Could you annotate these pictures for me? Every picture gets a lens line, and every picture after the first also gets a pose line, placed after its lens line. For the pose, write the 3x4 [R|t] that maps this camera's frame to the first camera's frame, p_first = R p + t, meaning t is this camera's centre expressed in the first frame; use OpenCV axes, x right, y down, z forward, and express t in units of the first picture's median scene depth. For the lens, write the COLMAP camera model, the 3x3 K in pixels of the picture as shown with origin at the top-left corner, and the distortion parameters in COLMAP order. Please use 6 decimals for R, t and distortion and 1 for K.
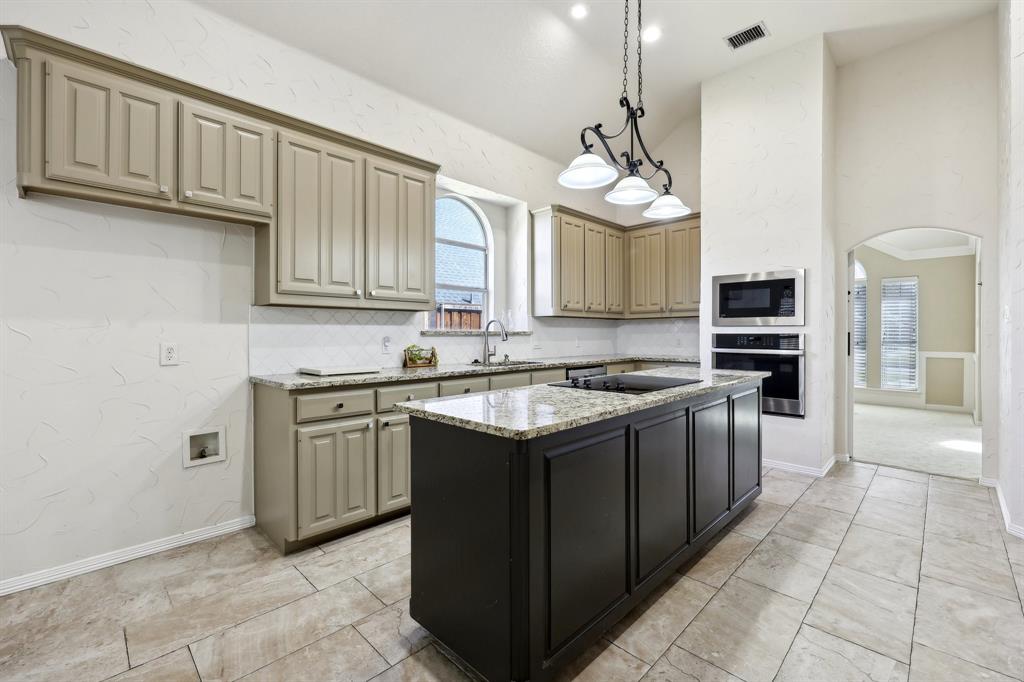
lens RADIAL K [[436.0, 0, 512.3], [0, 436.0, 336.1], [0, 0, 1]] dist [0.000066, -0.000089]
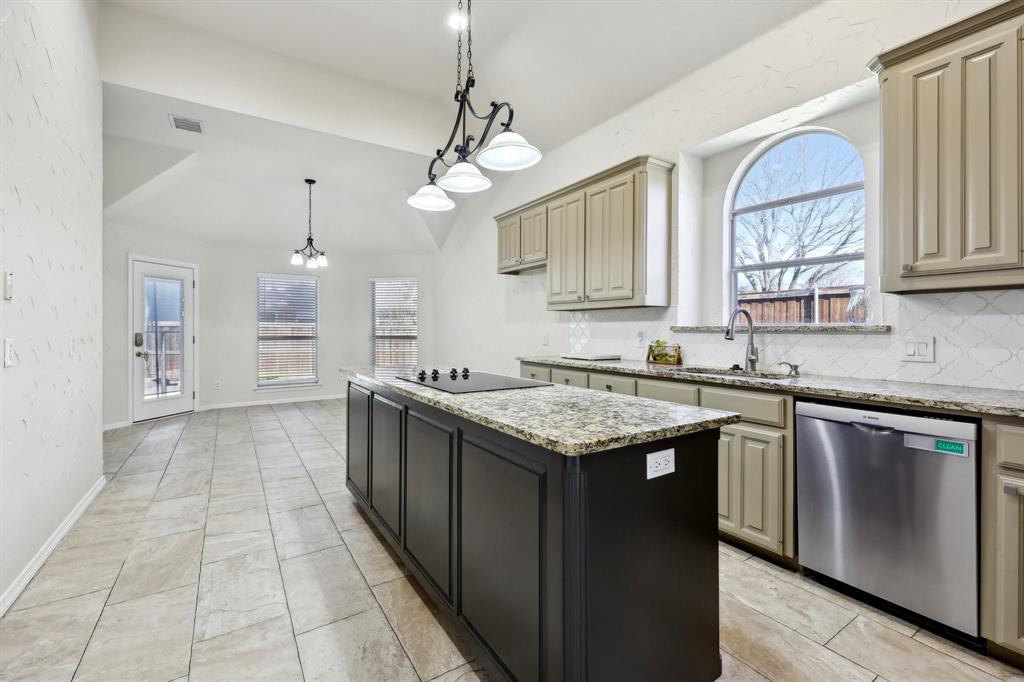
lens RADIAL K [[436.0, 0, 511.0], [0, 436.0, 330.8], [0, 0, 1]] dist [0.000066, -0.000089]
pose [[-0.208110, 0.004543, -0.978095, 0.957082], [-0.013449, 0.999881, 0.007506, -0.006056], [0.978013, 0.014717, -0.208024, 1.055881]]
